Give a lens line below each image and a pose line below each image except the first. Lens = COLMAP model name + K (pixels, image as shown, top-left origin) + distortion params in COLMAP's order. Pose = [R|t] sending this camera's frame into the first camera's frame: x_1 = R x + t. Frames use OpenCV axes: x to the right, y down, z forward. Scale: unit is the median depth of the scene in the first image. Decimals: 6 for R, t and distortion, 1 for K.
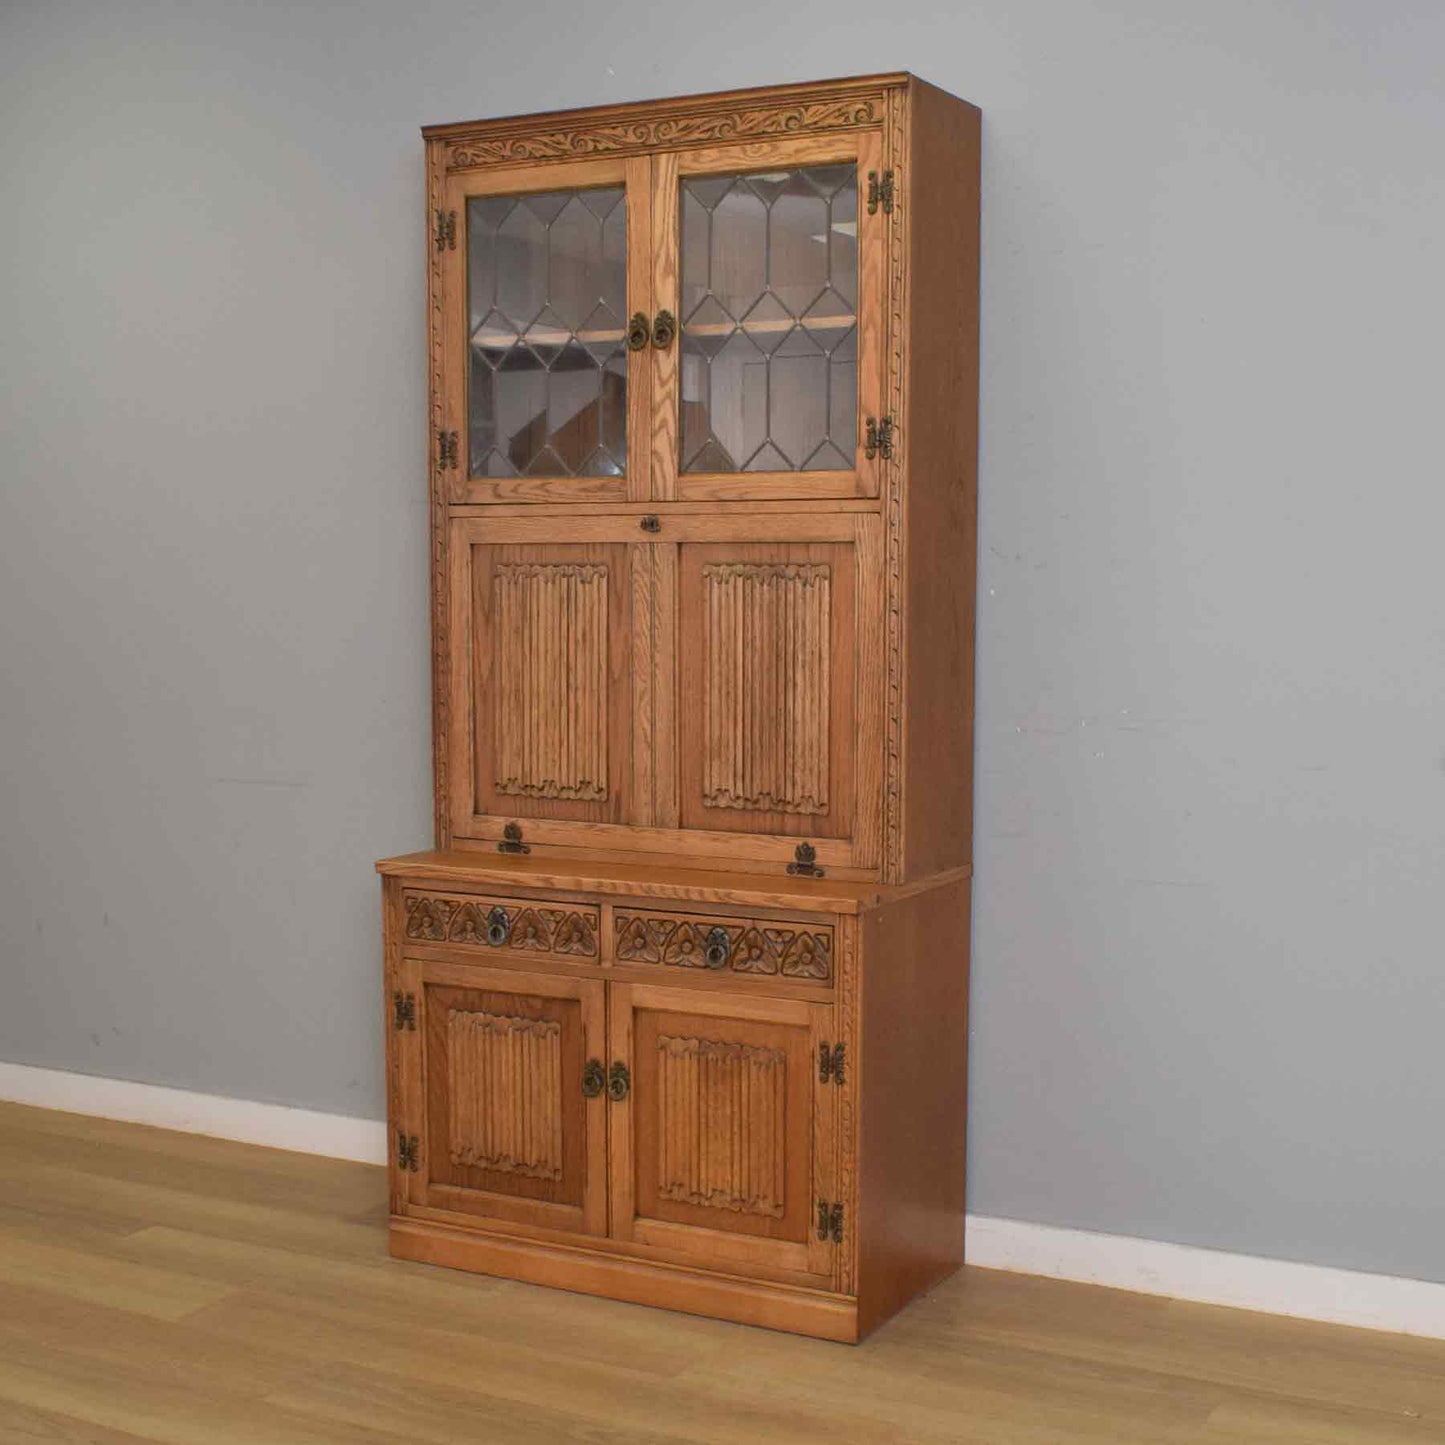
lens RADIAL K [[2122.3, 0, 726.5], [0, 2122.3, 801.5], [0, 0, 1]] dist [-0.058854, -0.111537]
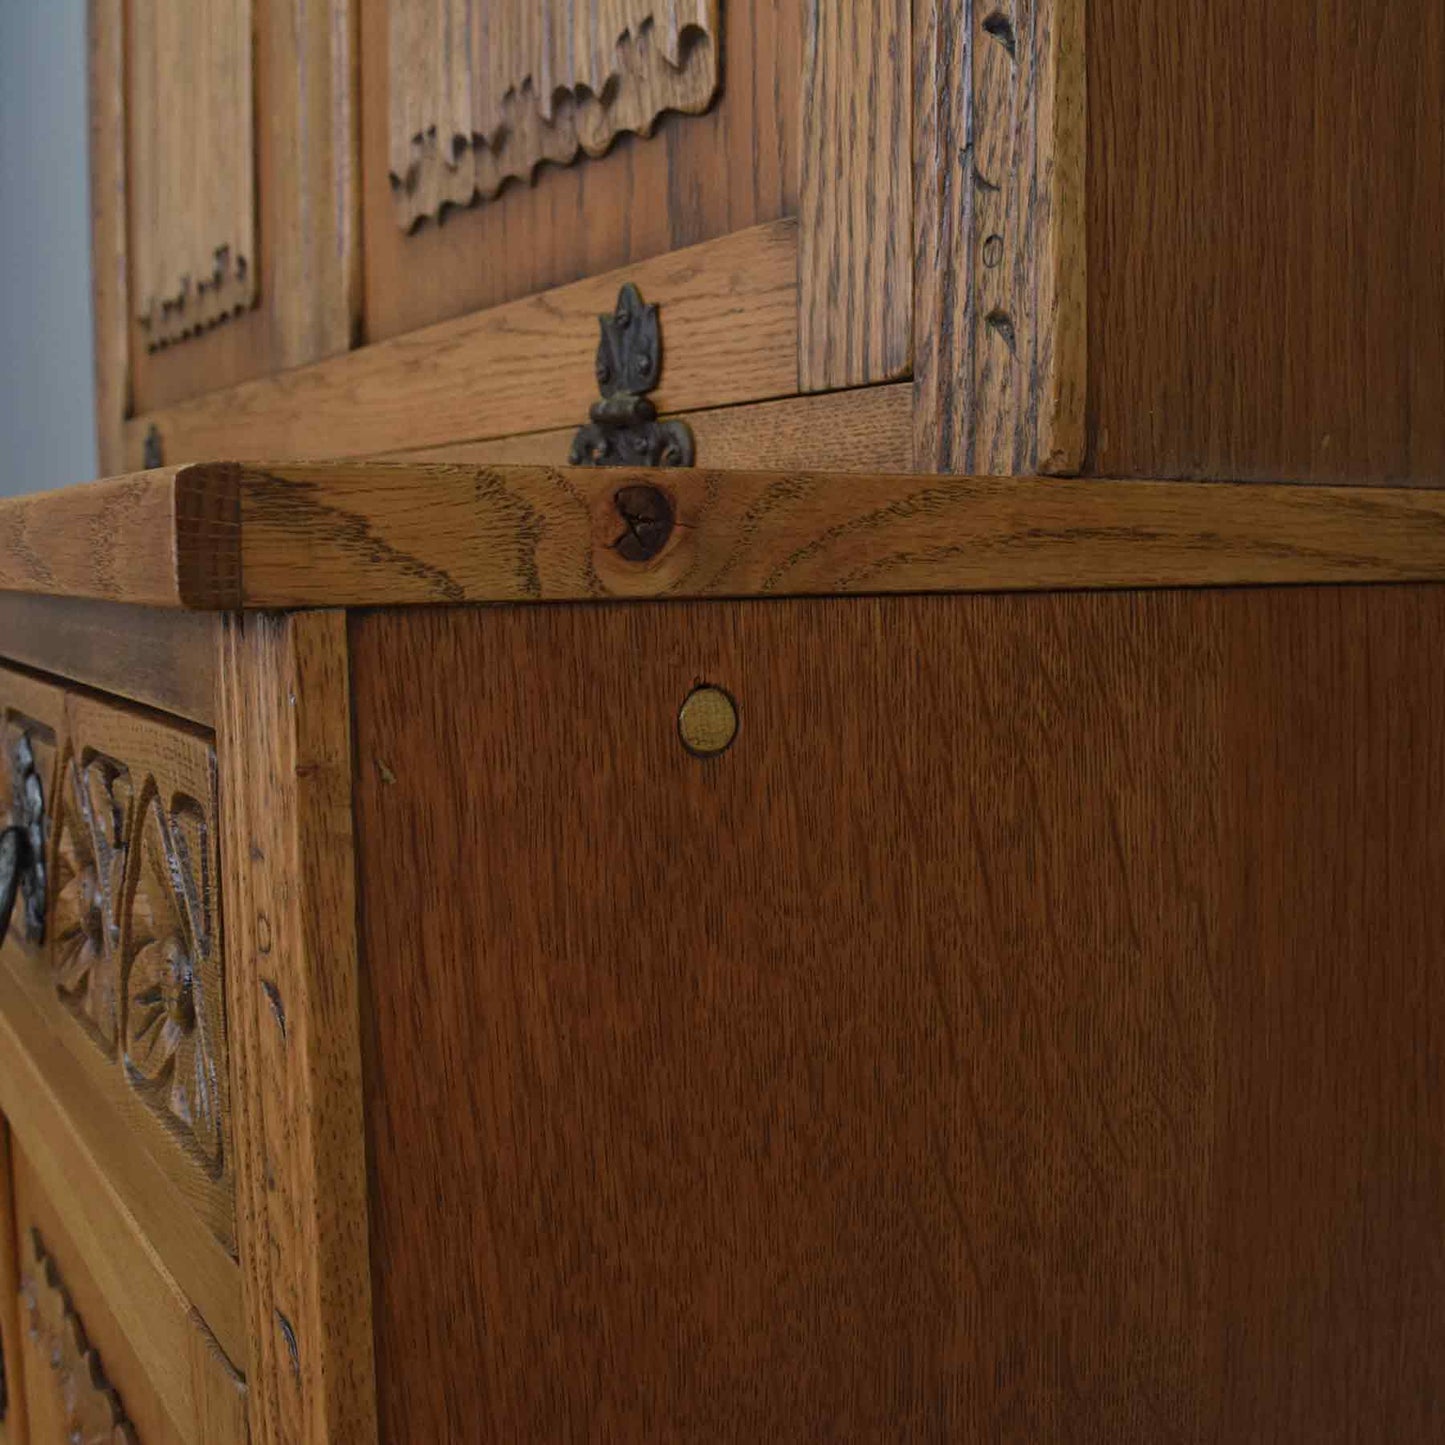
lens RADIAL K [[1656.4, 0, 722.5], [0, 1656.4, 722.5], [0, 0, 1]] dist [-0.079959, -0.007885]
pose [[0.868902, 0.046717, -0.492774, 0.111246], [-0.049381, 0.998751, 0.007613, 0.052818], [0.492515, 0.017719, 0.870124, 0.878674]]
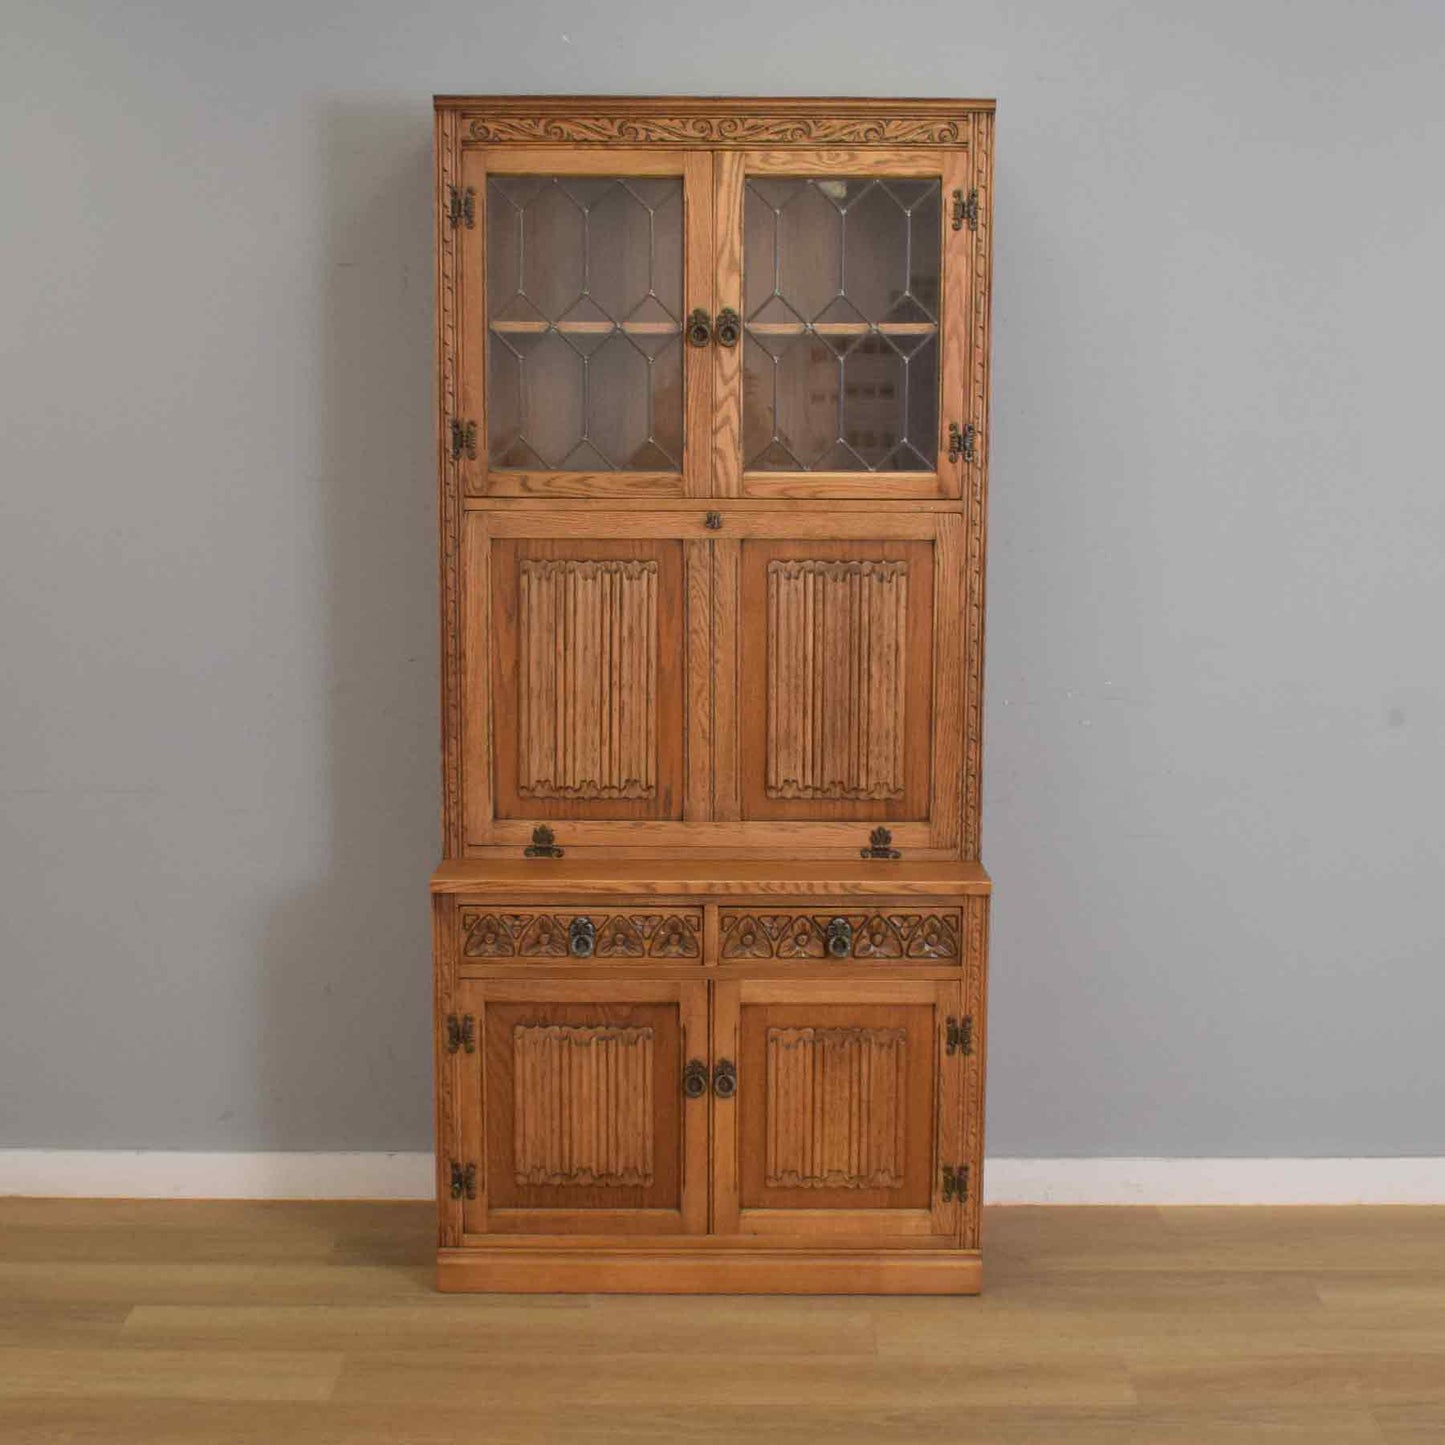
lens RADIAL K [[2327.2, 0, 722.5], [0, 2327.2, 722.5], [0, 0, 1]] dist [-0.065222, -0.046398]
pose [[0.881782, -0.061201, 0.467670, -0.556647], [0.049127, 0.998070, 0.037984, -0.078330], [-0.469092, -0.010518, 0.883087, 0.029233]]
